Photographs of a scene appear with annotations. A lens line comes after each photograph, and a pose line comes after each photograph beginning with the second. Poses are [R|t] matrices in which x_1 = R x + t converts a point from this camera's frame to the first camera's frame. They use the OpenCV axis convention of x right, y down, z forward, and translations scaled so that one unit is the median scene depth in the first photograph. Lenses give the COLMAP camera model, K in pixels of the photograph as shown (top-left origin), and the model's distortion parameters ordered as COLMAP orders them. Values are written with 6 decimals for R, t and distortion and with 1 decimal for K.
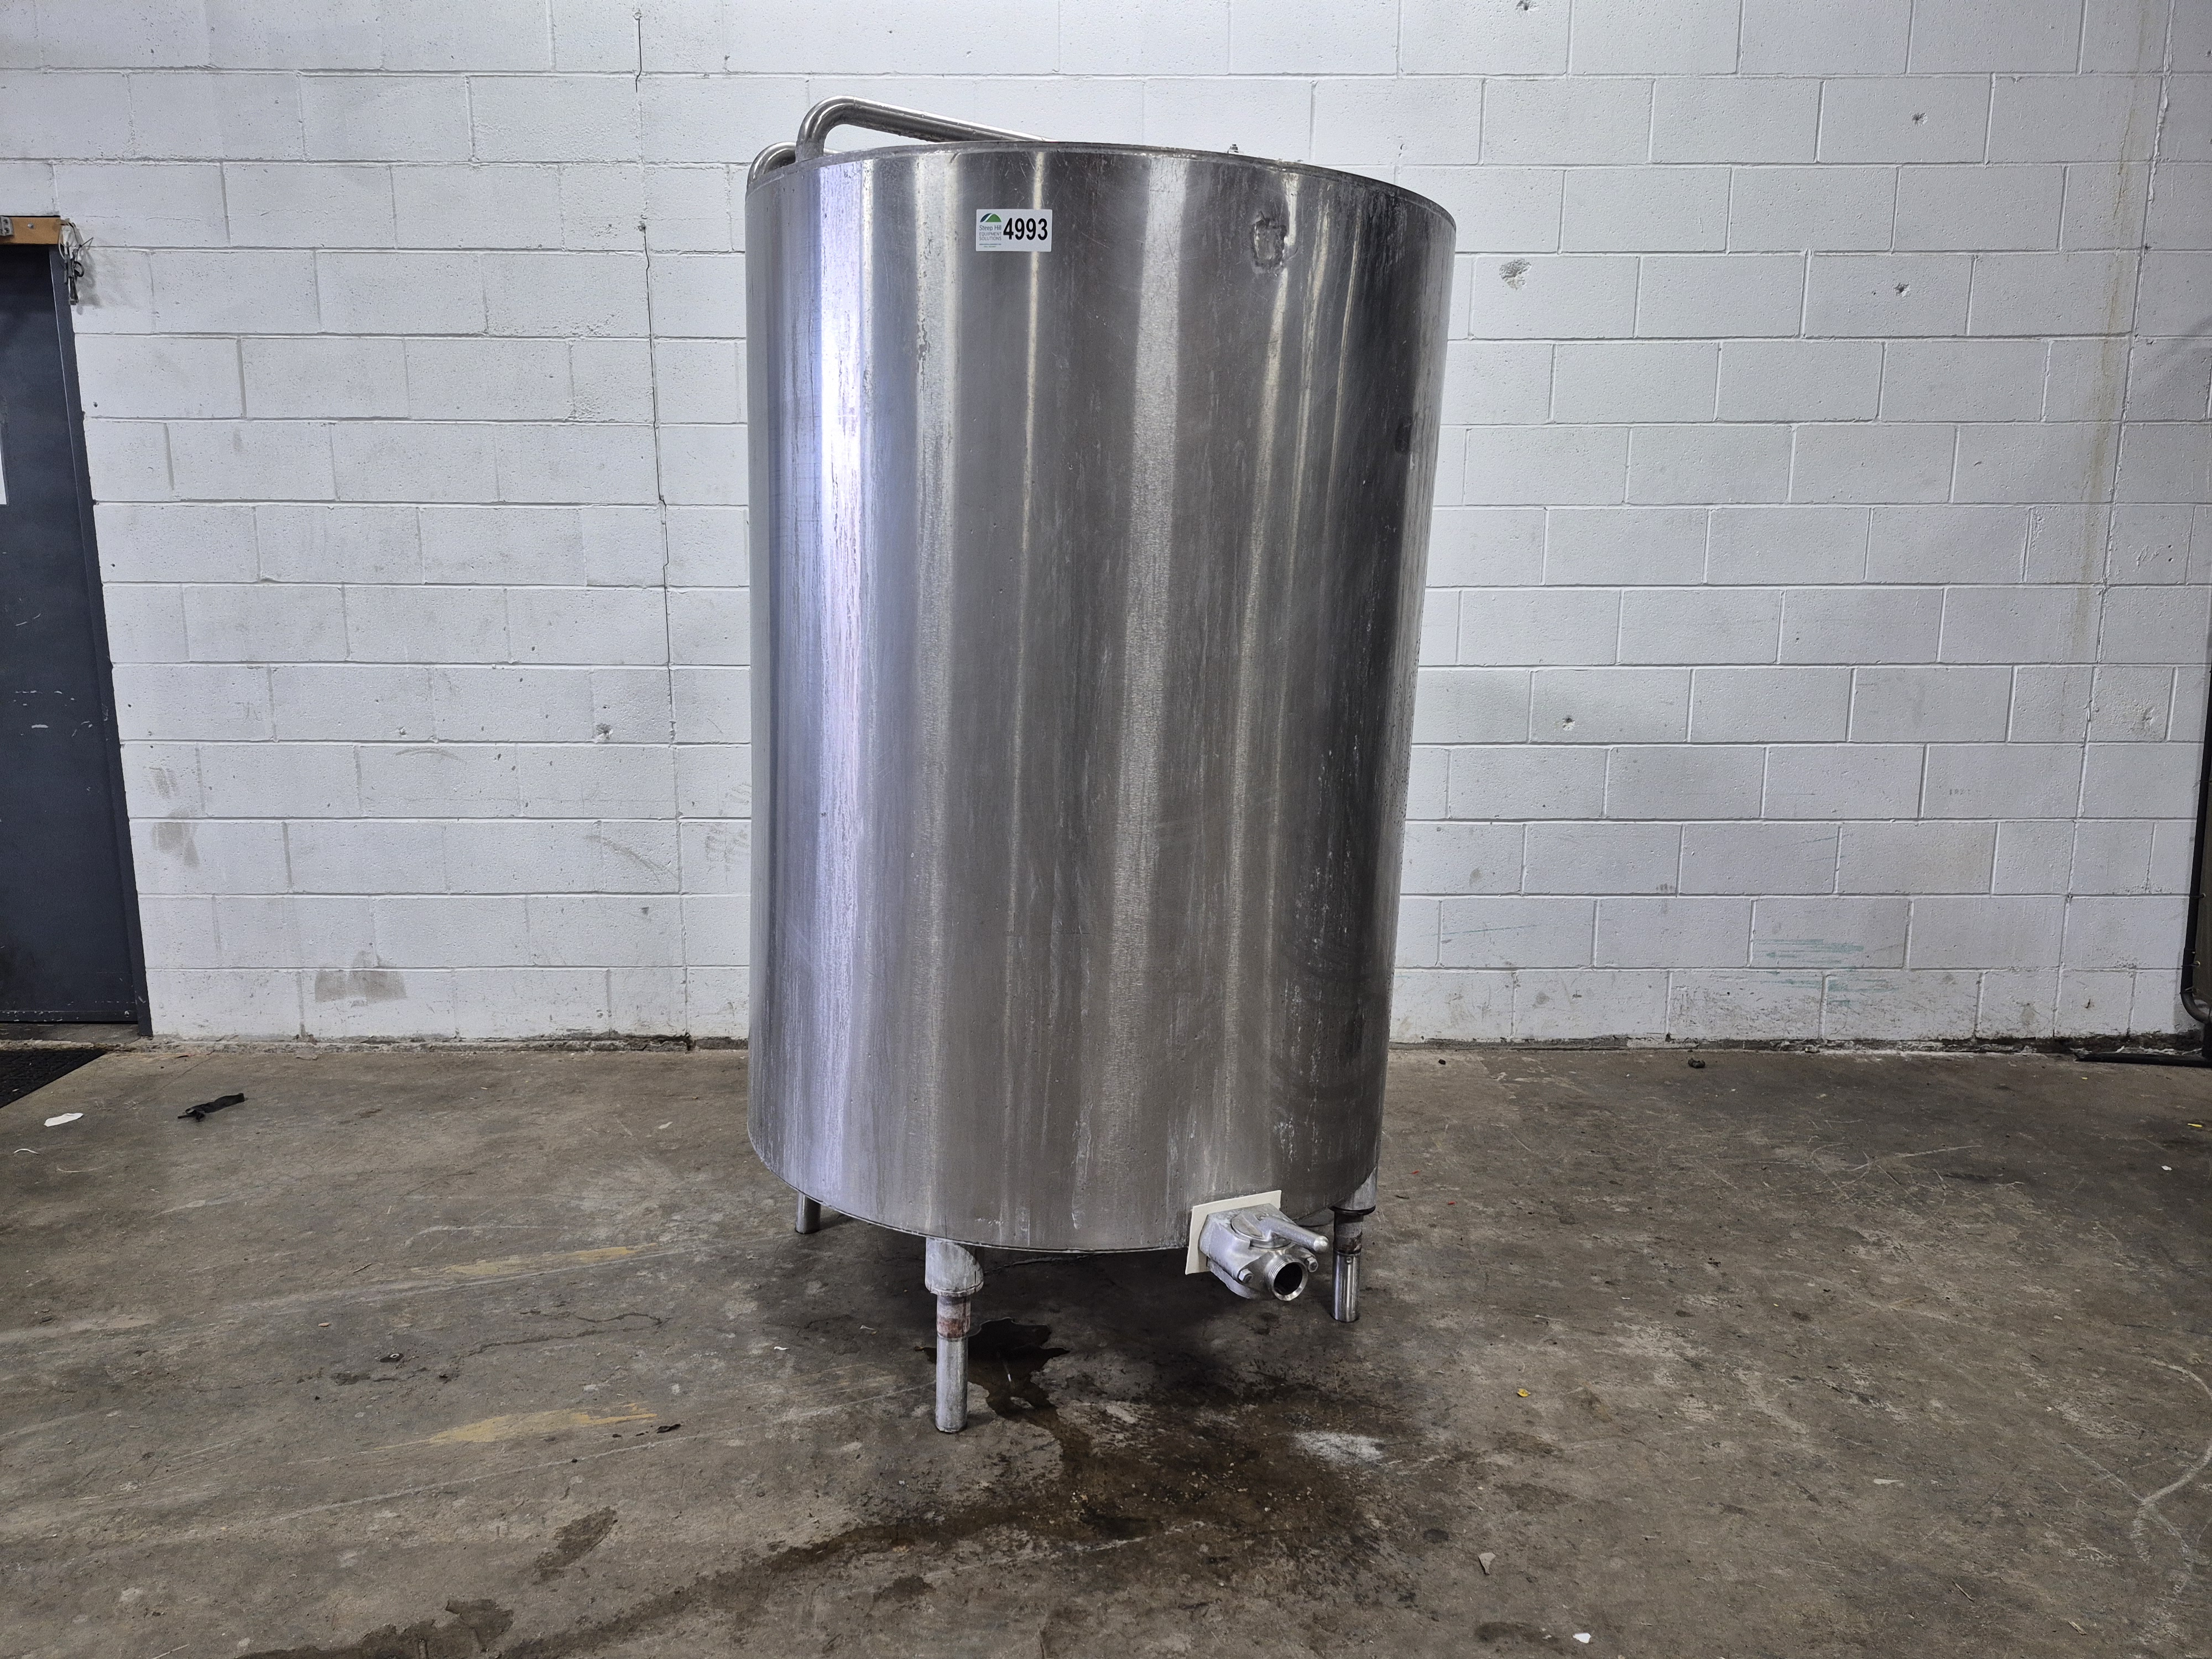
lens RADIAL K [[1539.3, 0, 1100.1], [0, 1539.3, 834.8], [0, 0, 1]] dist [0.095932, -0.126653]
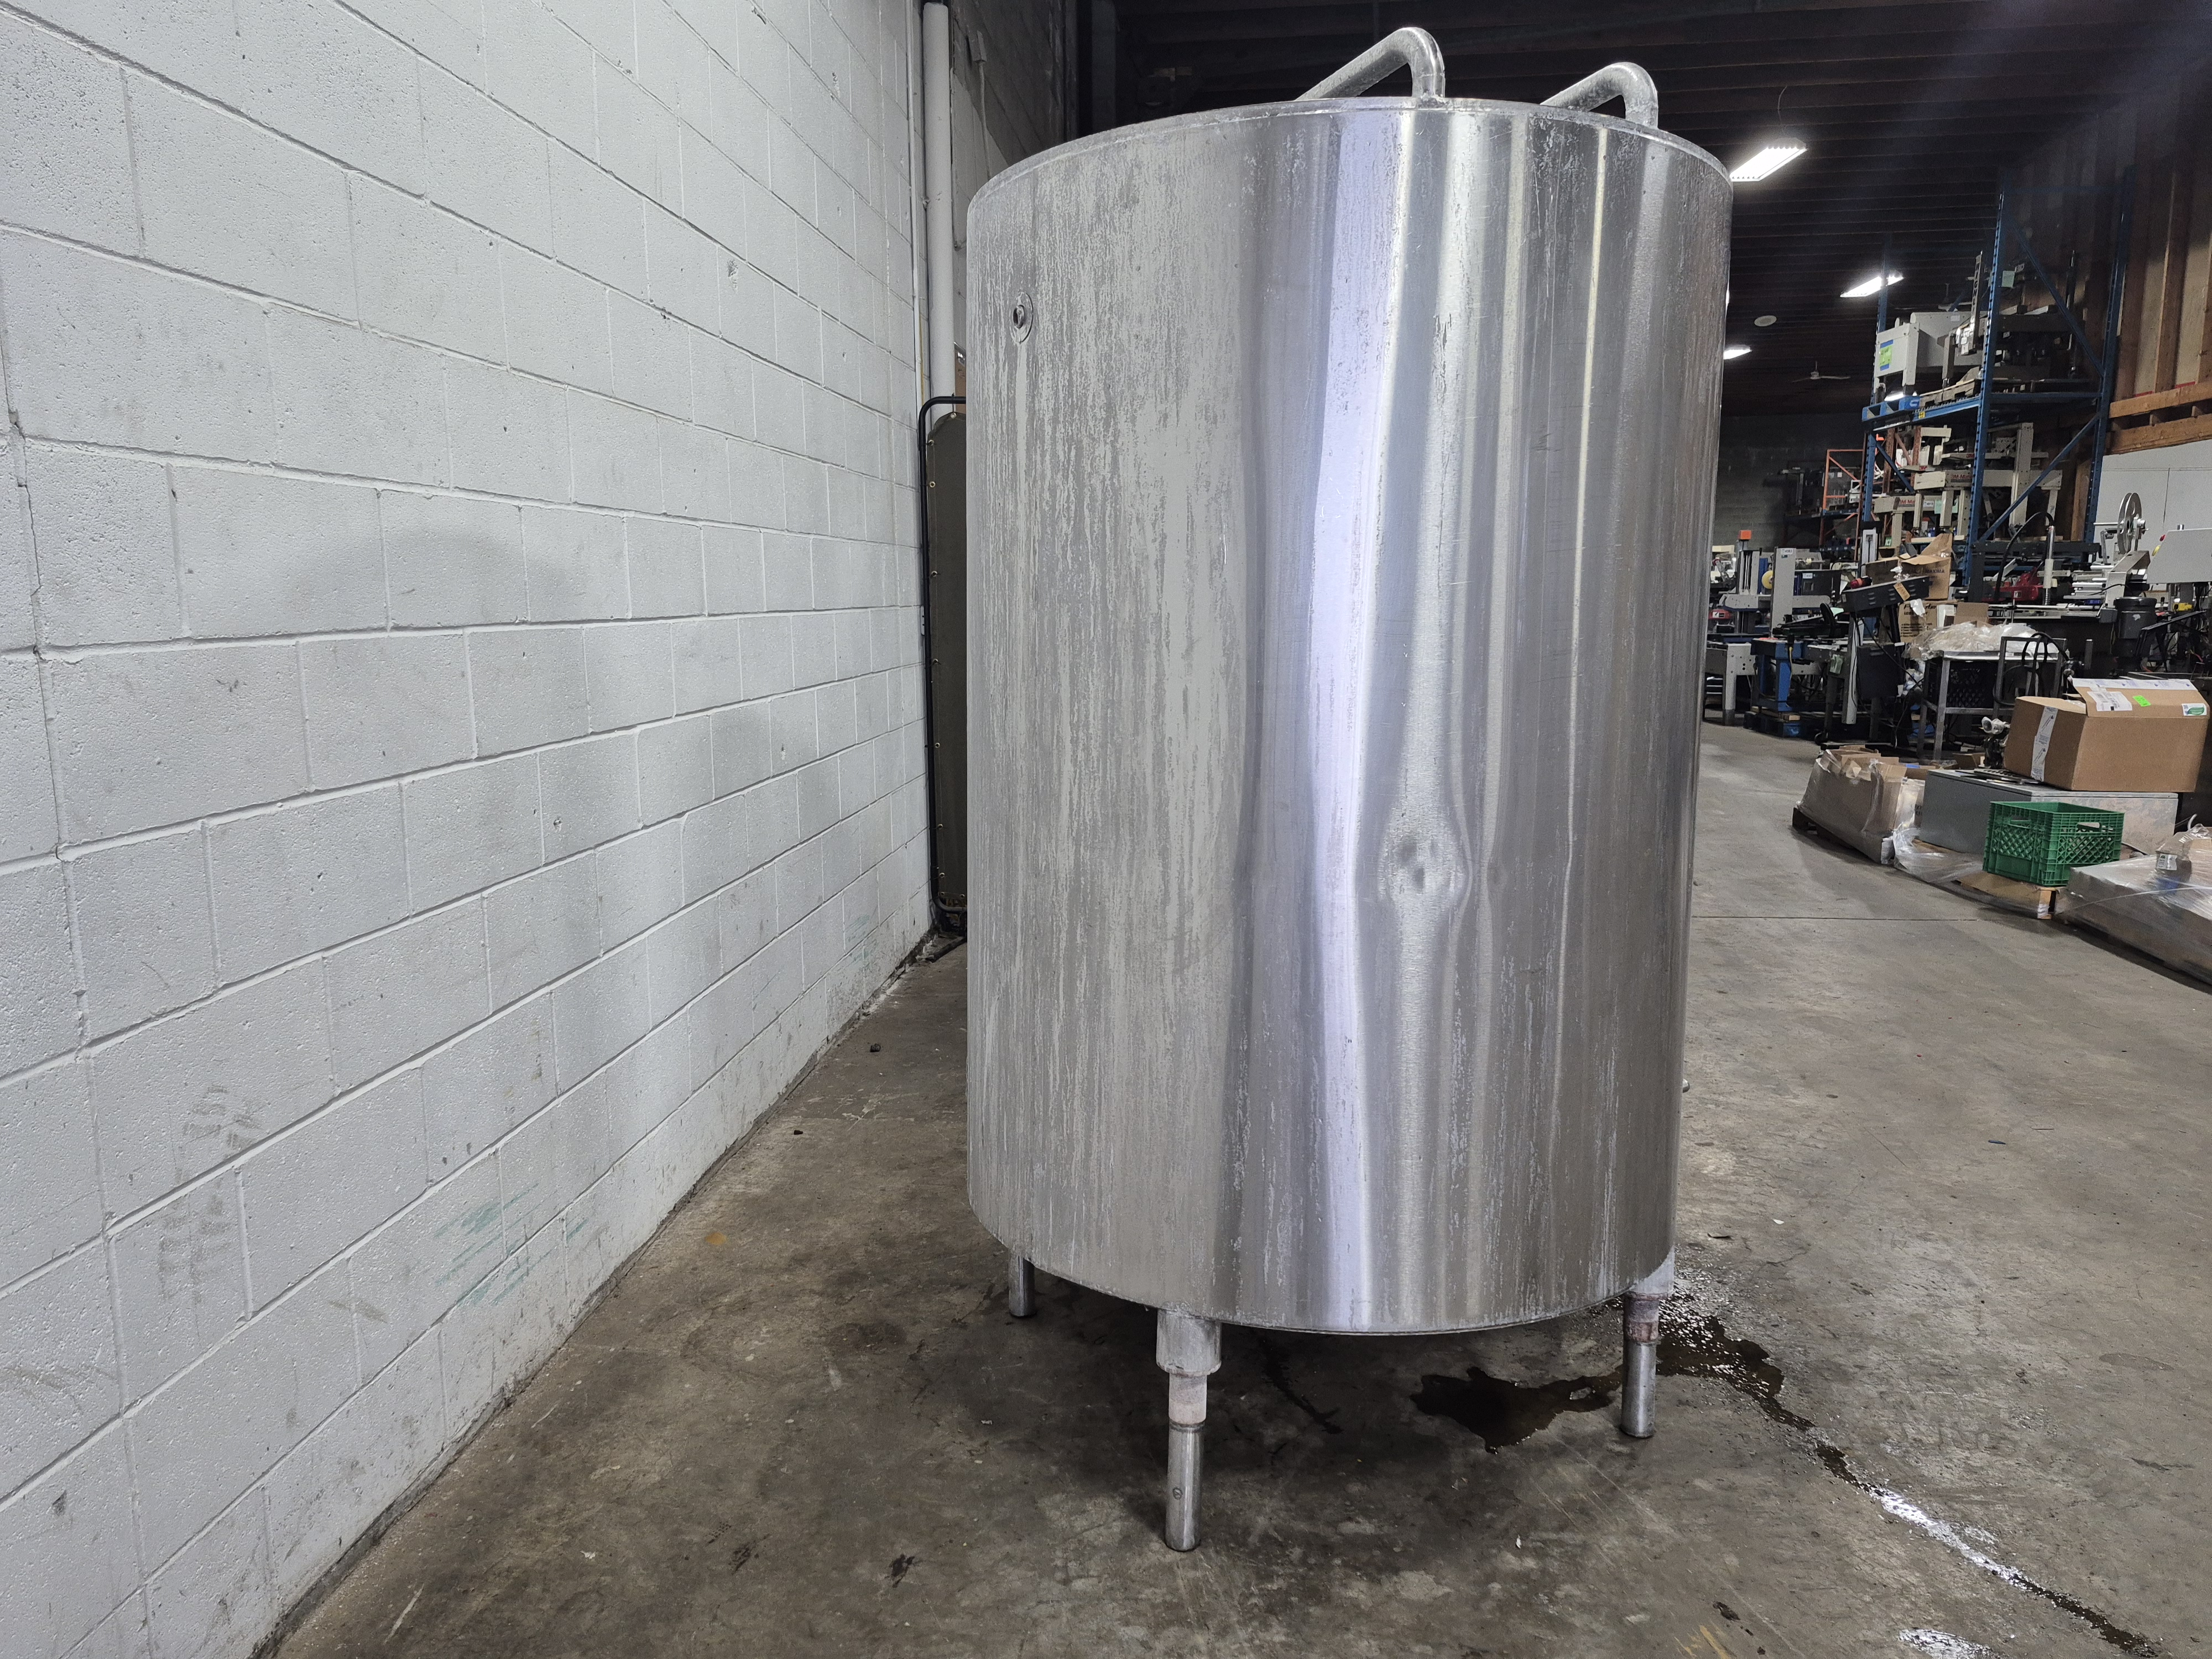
lens RADIAL K [[1539.3, 0, 1100.1], [0, 1539.3, 834.8], [0, 0, 1]] dist [0.095932, -0.126653]
pose [[0.085509, -0.159227, 0.983532, -0.953840], [0.178416, 0.973638, 0.142114, -0.182863], [-0.980233, 0.163326, 0.111663, 1.045946]]
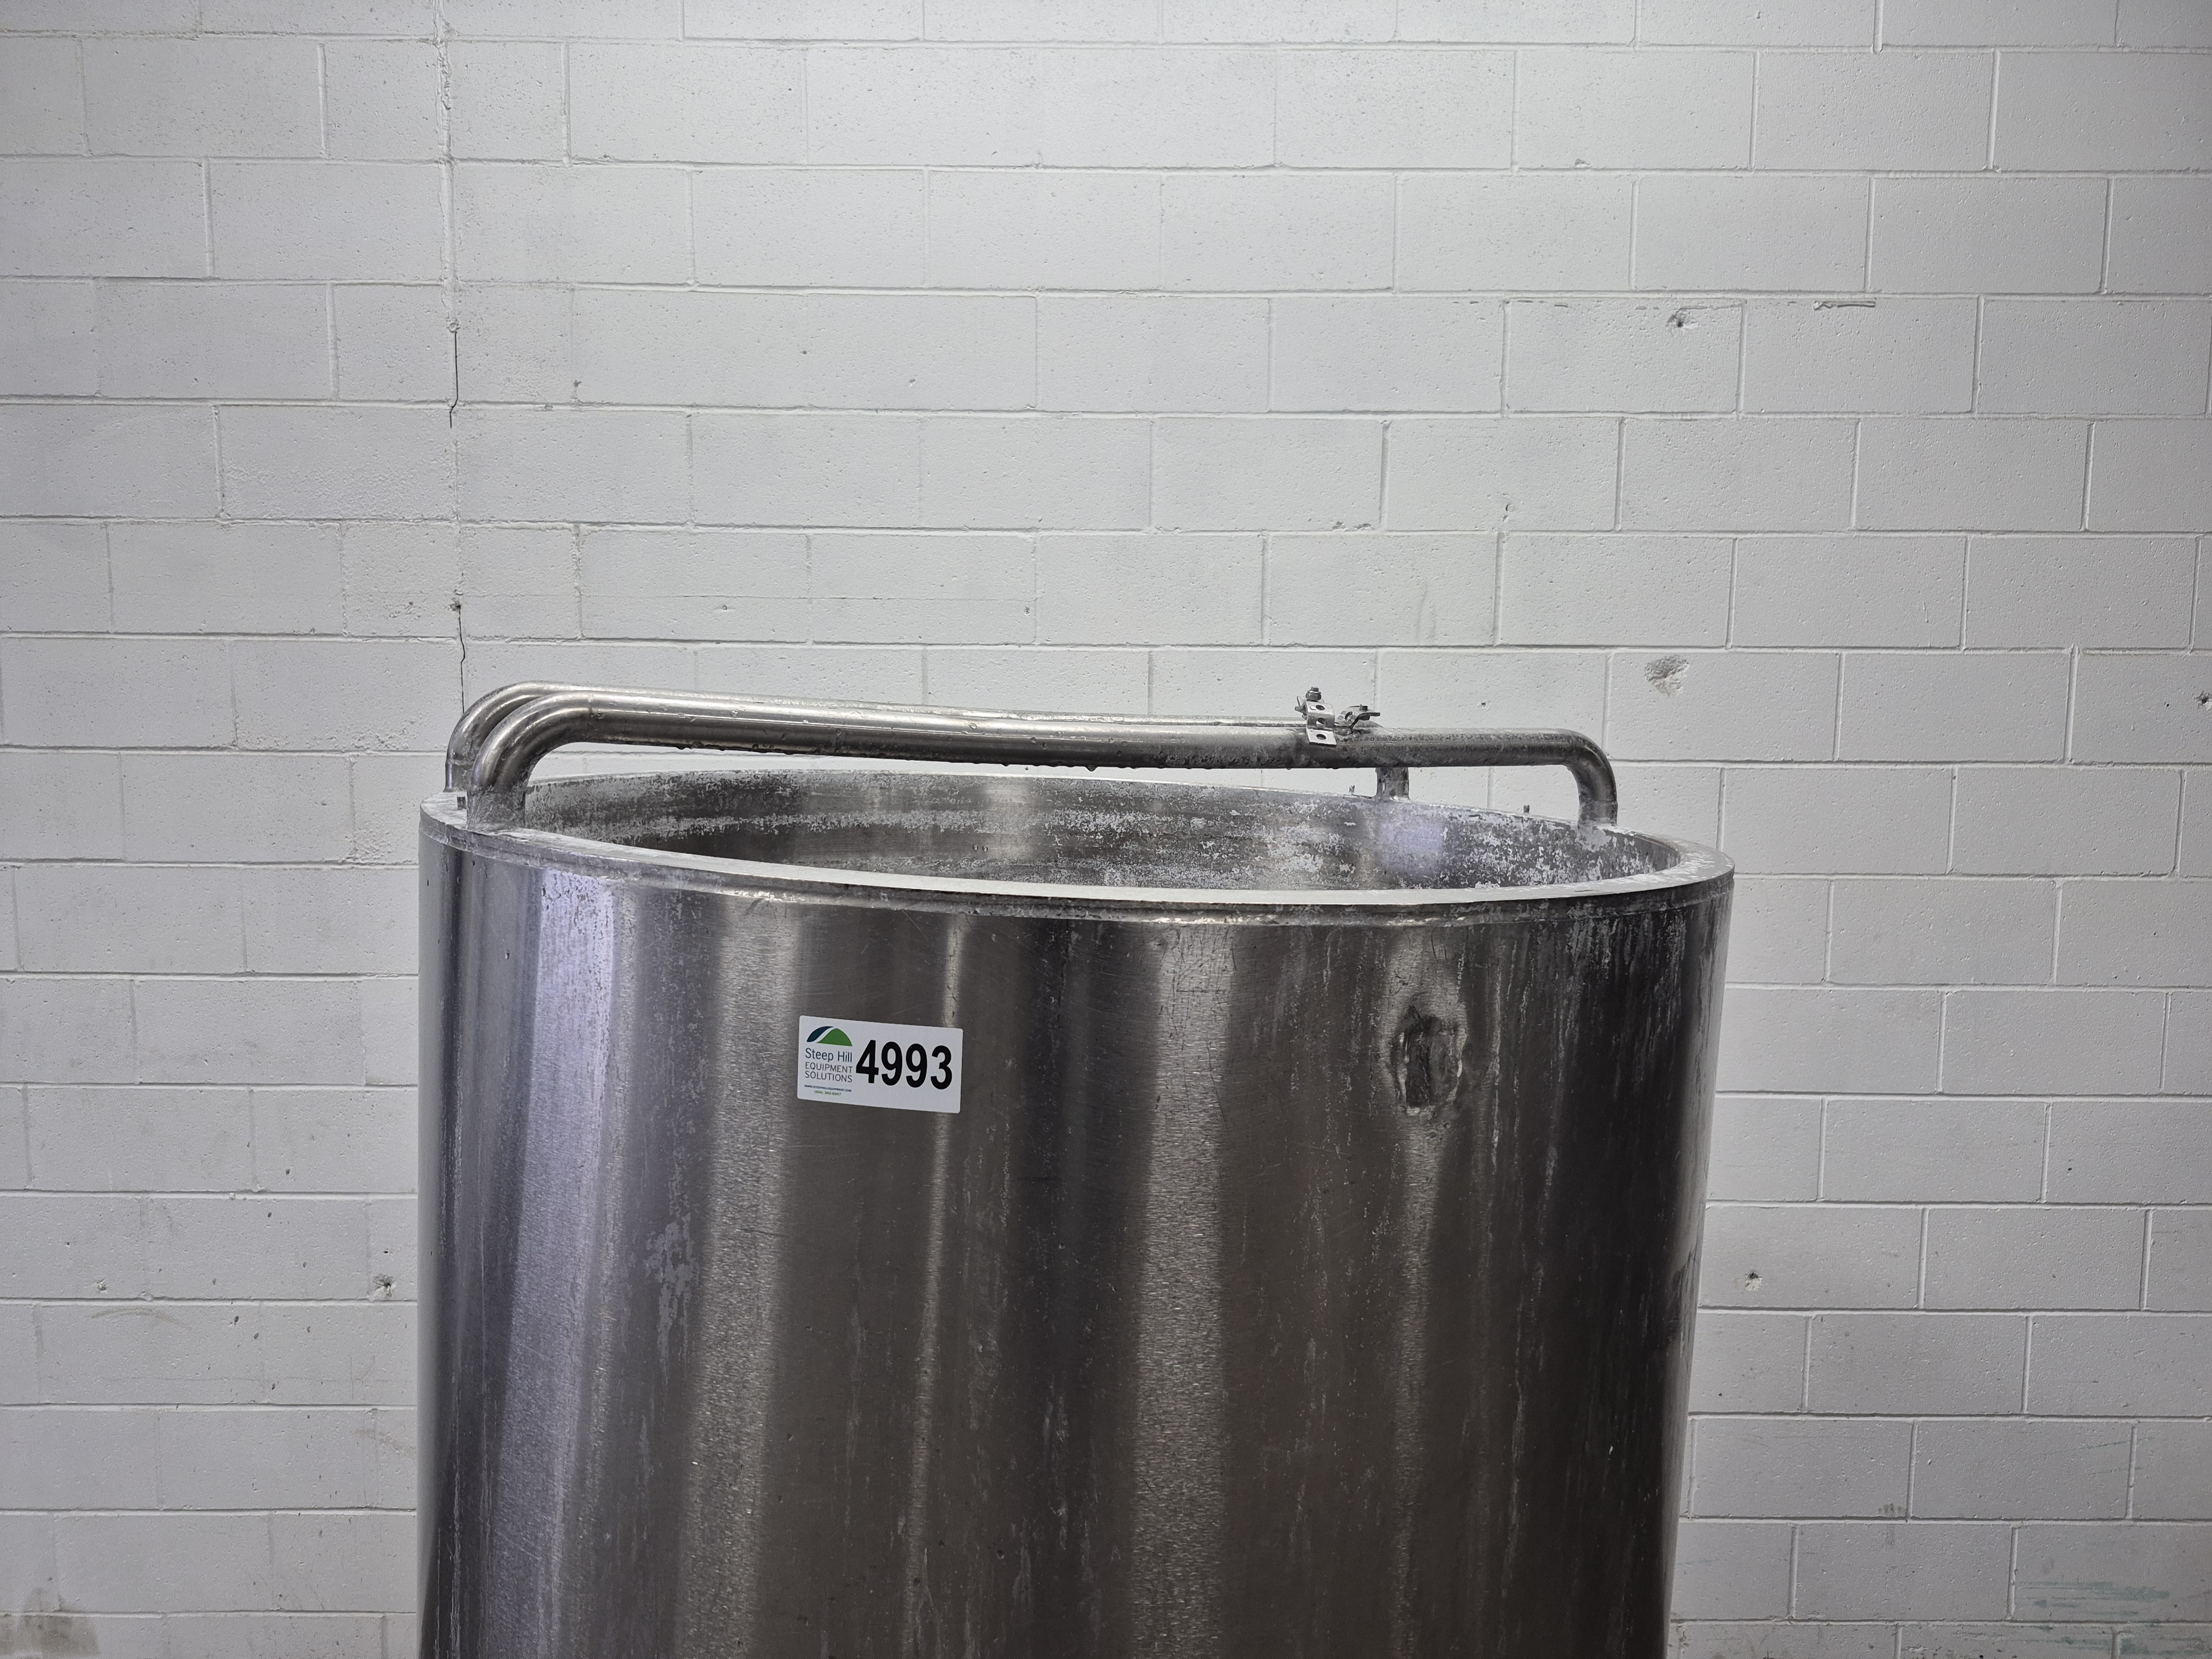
lens RADIAL K [[1541.6, 0, 1106.0], [0, 1541.6, 829.5], [0, 0, 1]] dist [0.022953, -0.017129]
pose [[0.999985, 0.004466, 0.003067, 0.007198], [-0.004205, 0.996753, -0.080412, -0.323309], [-0.003417, 0.080398, 0.996757, 0.417706]]
